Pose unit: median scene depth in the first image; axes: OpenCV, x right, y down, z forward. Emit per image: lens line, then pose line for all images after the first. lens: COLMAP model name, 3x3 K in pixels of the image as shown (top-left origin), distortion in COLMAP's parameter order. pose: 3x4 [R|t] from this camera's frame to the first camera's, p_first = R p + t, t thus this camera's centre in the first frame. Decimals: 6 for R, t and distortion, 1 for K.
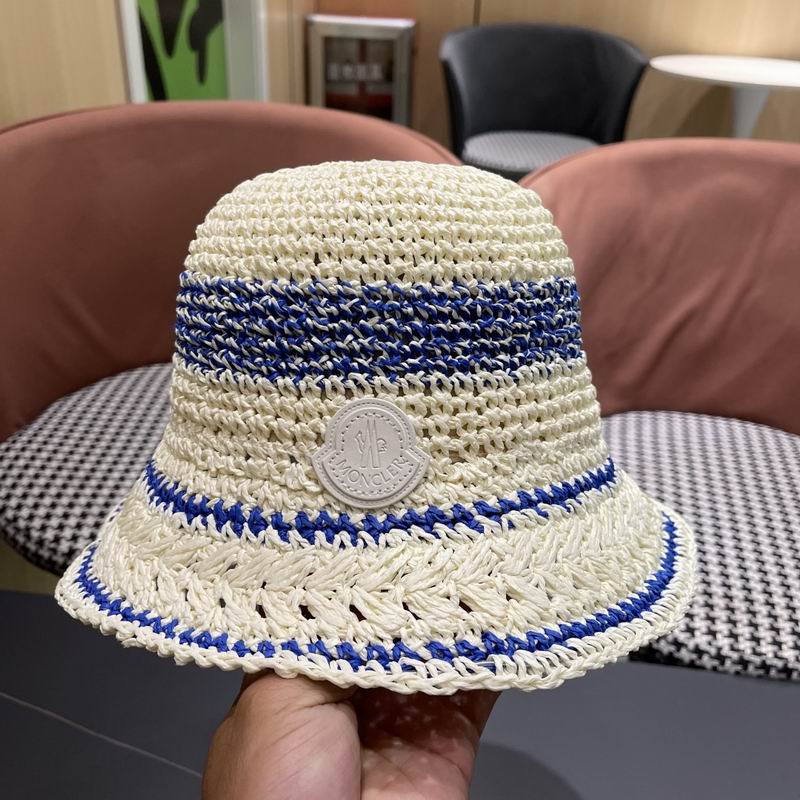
lens RADIAL K [[844.5, 0, 411.4], [0, 844.5, 392.9], [0, 0, 1]] dist [0.014634, 0.000000]
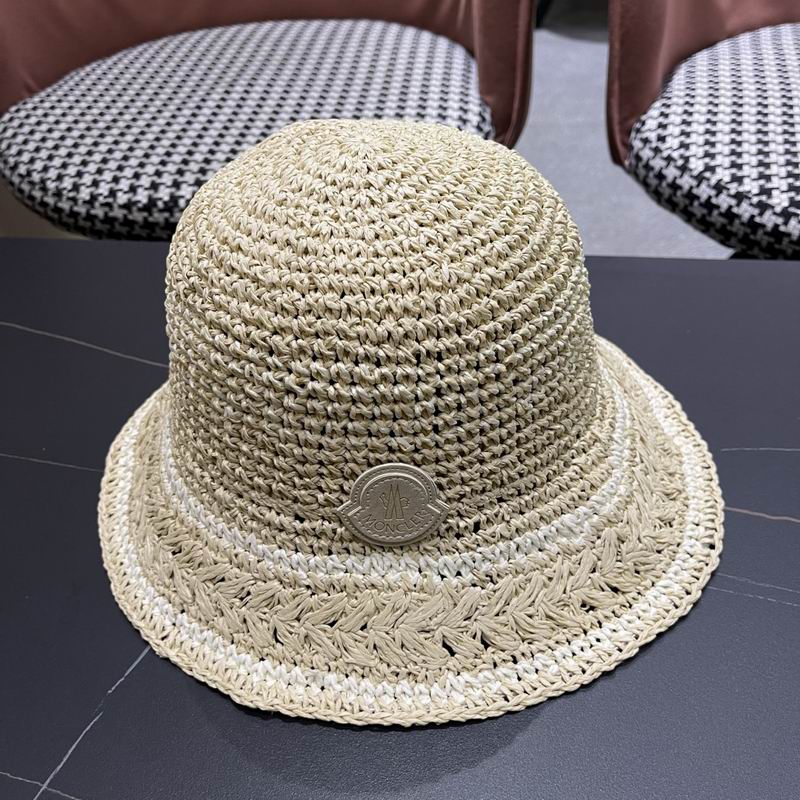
lens RADIAL K [[844.5, 0, 404.8], [0, 844.5, 412.9], [0, 0, 1]] dist [0.014634, 0.000000]
pose [[0.991771, -0.044614, -0.120001, -0.007651], [0.069303, 0.975196, 0.210212, 0.224221], [0.107646, -0.216799, 0.970263, 0.169577]]
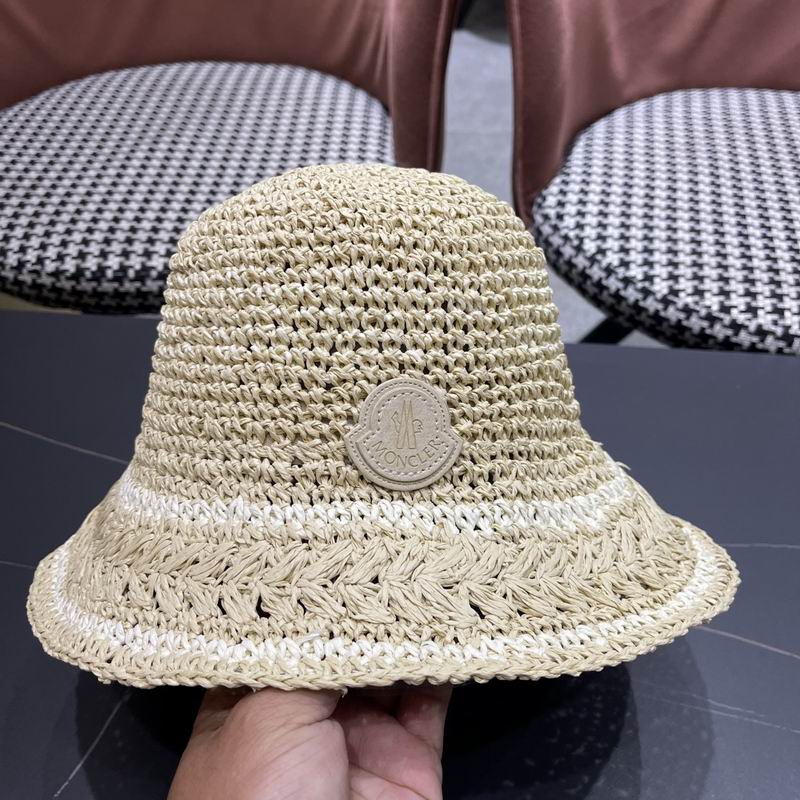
lens RADIAL K [[844.5, 0, 401.0], [0, 844.5, 404.7], [0, 0, 1]] dist [0.014634, 0.000000]
pose [[0.998200, -0.044200, -0.040533, 0.011044], [0.052836, 0.967906, 0.245697, 0.125775], [0.028372, -0.247396, 0.968499, 0.134222]]
